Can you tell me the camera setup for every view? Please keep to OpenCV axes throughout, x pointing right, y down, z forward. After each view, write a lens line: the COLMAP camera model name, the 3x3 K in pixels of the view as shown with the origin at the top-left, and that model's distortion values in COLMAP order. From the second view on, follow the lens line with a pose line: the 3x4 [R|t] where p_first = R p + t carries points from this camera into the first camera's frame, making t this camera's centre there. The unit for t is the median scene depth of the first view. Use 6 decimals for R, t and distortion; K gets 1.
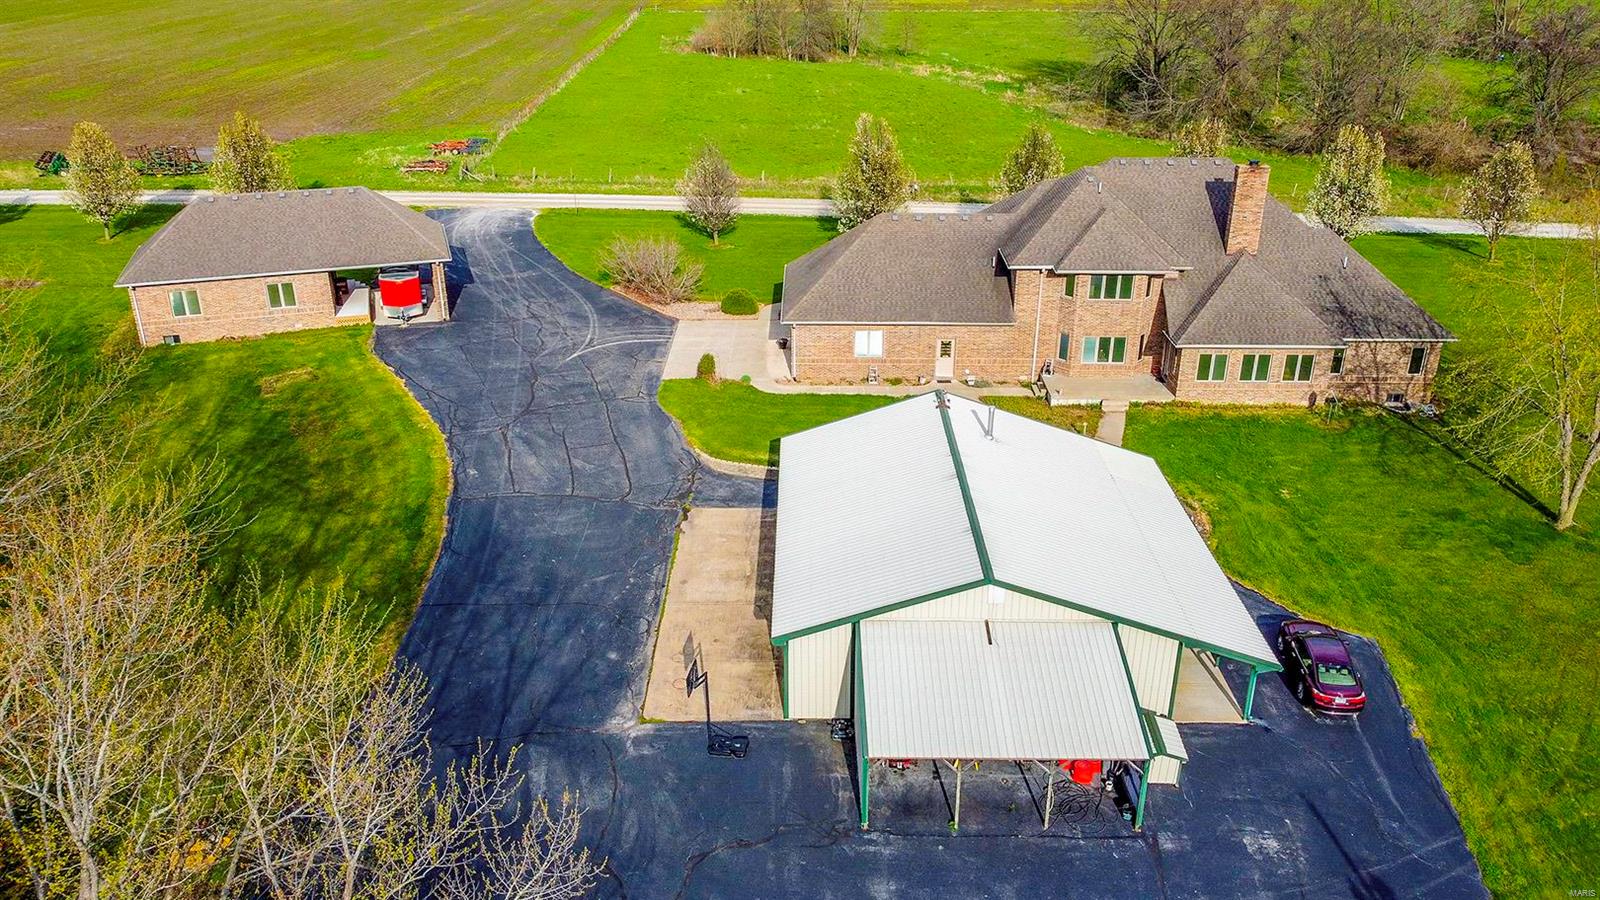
lens RADIAL K [[1190.4, 0, 800.0], [0, 1190.4, 450.0], [0, 0, 1]] dist [-0.005222, -0.002192]
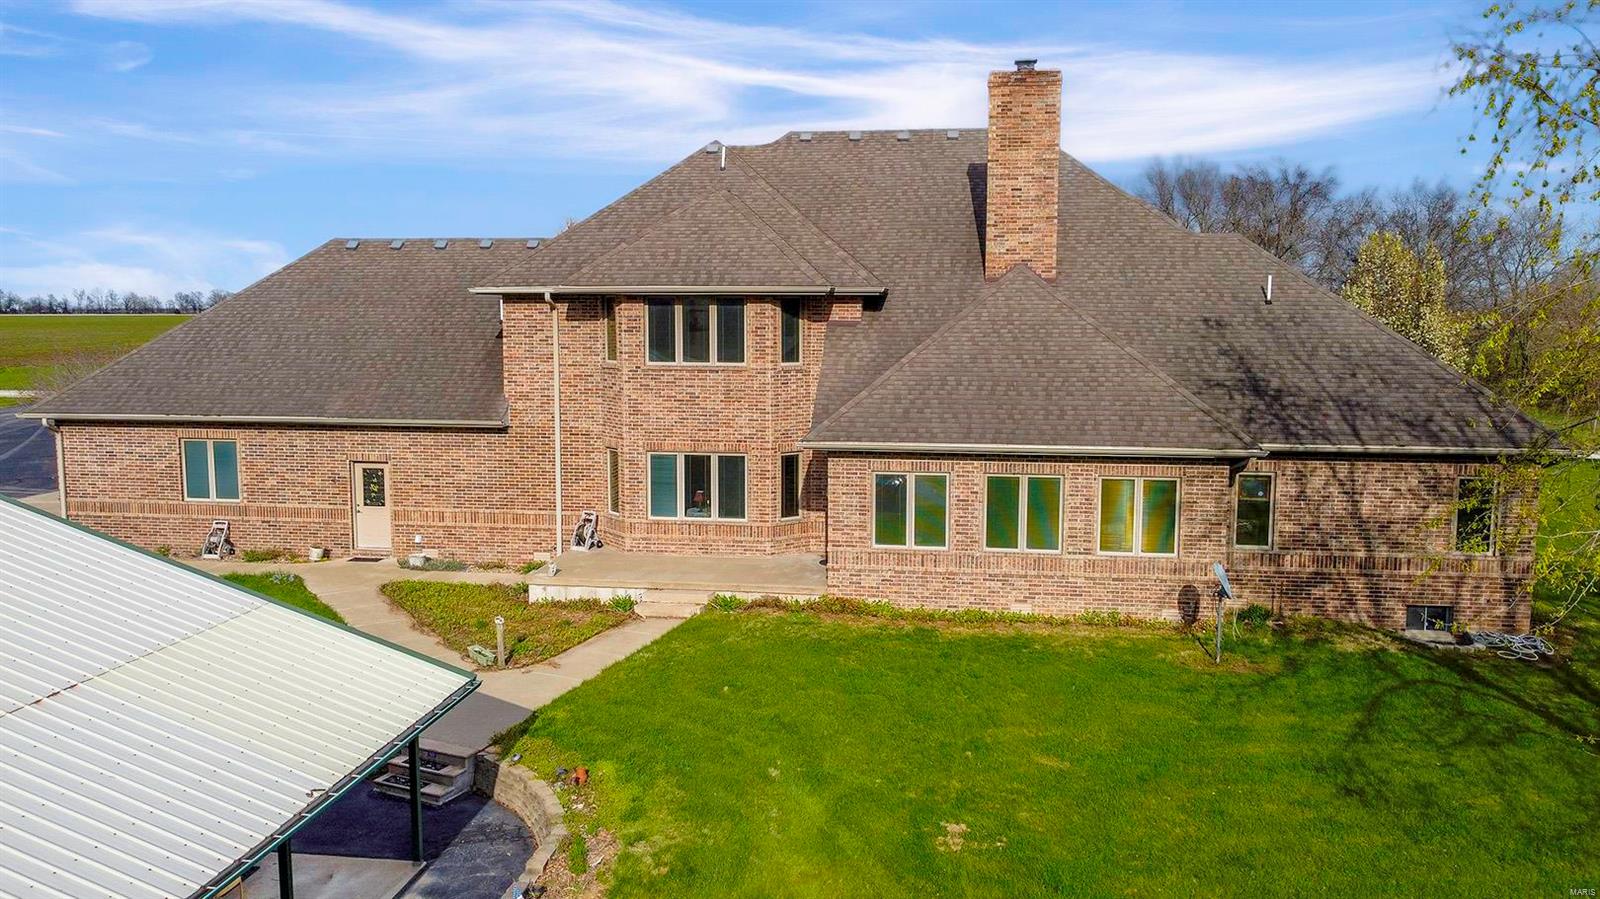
lens RADIAL K [[1213.3, 0, 800.0], [0, 1213.3, 449.5], [0, 0, 1]] dist [0.012411, 0.011486]
pose [[0.992694, 0.018794, -0.119188, 0.353019], [-0.054714, 0.950516, -0.305819, 0.034993], [0.107543, 0.310106, 0.944600, 0.606500]]
